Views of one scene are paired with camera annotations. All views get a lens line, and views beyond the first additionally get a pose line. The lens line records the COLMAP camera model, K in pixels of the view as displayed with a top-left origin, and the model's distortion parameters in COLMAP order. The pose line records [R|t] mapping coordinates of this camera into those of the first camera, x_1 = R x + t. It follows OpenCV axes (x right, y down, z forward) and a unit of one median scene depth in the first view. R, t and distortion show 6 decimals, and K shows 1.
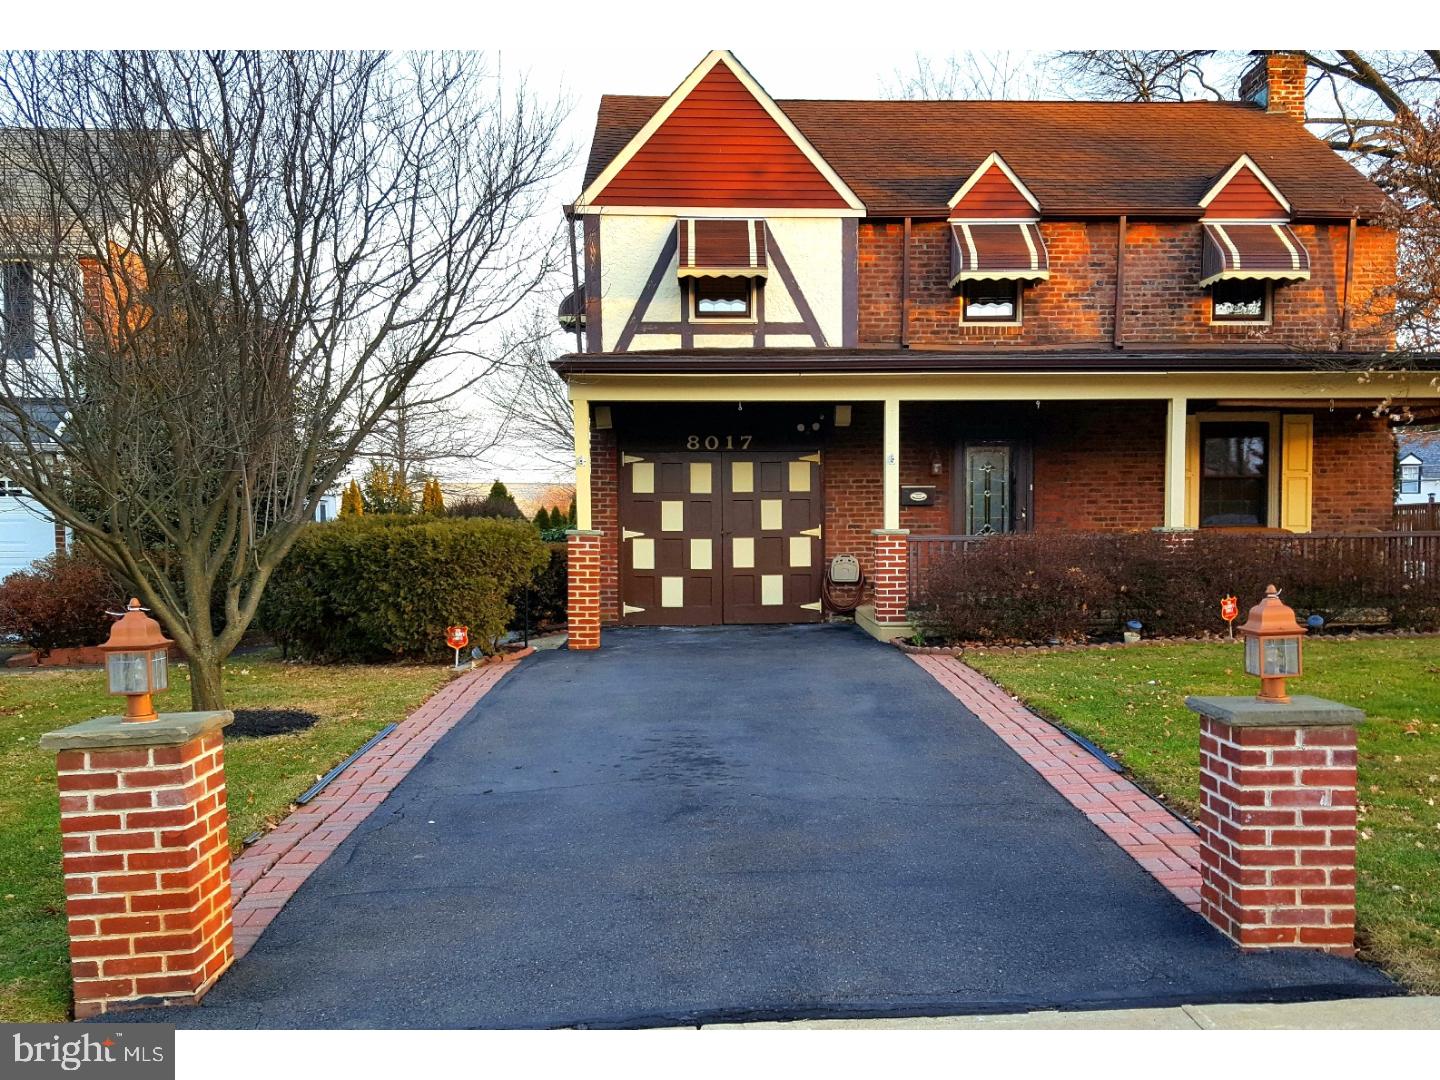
lens RADIAL K [[1152.4, 0, 720.0], [0, 1152.4, 540.0], [0, 0, 1]] dist [0.188480, -0.225976]
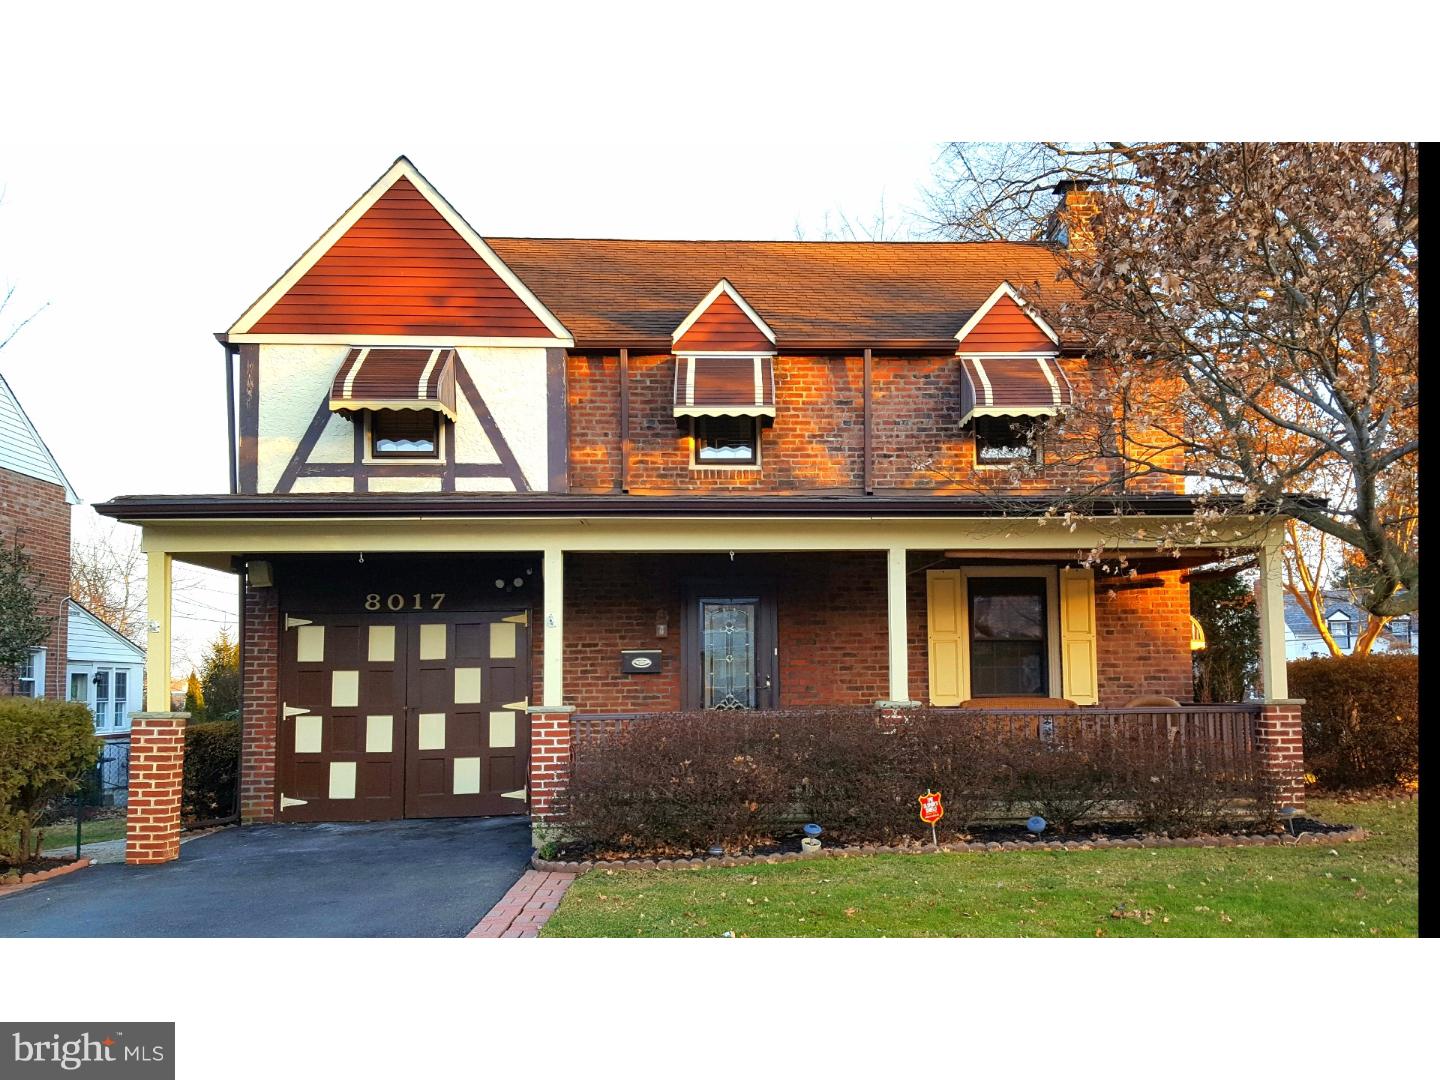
lens RADIAL K [[1048.2, 0, 721.2], [0, 1048.2, 591.0], [0, 0, 1]] dist [0.180721, -0.321277]
pose [[0.999821, -0.007052, -0.017578, 0.245058], [0.005379, 0.995608, -0.093462, -0.017405], [0.018159, 0.093351, 0.995468, 0.219560]]
